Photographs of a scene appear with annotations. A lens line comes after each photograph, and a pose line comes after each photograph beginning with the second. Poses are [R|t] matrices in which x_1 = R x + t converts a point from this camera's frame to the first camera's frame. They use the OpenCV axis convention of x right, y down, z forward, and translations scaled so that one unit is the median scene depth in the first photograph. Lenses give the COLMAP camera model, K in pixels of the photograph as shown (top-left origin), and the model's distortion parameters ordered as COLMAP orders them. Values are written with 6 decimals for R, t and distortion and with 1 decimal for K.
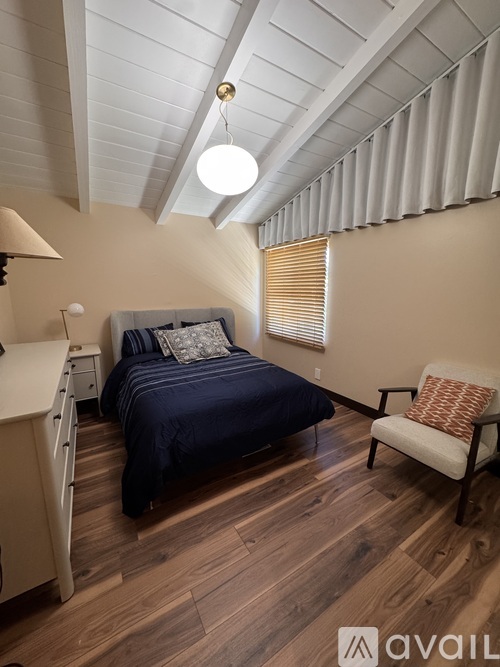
lens RADIAL K [[267.0, 0, 249.0], [0, 267.0, 334.6], [0, 0, 1]] dist [0.002525, 0.000291]
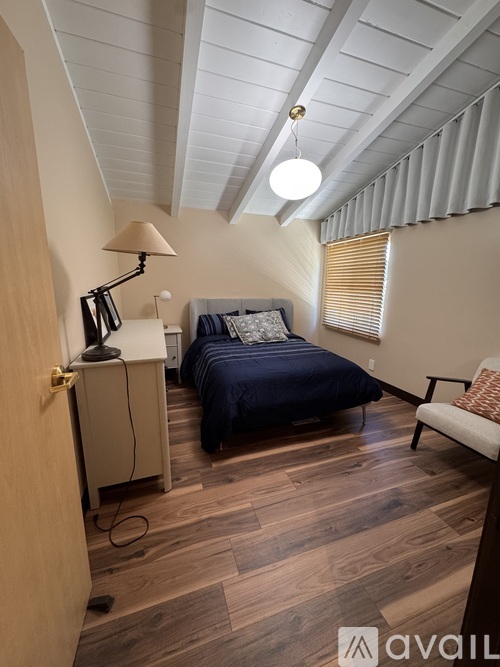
lens RADIAL K [[267.0, 0, 251.4], [0, 267.0, 334.8], [0, 0, 1]] dist [0.002525, 0.000291]
pose [[0.978135, 0.054765, -0.200631, 0.005407], [-0.050498, 0.998377, 0.026333, 0.043993], [0.201748, -0.015625, 0.979313, -0.174305]]
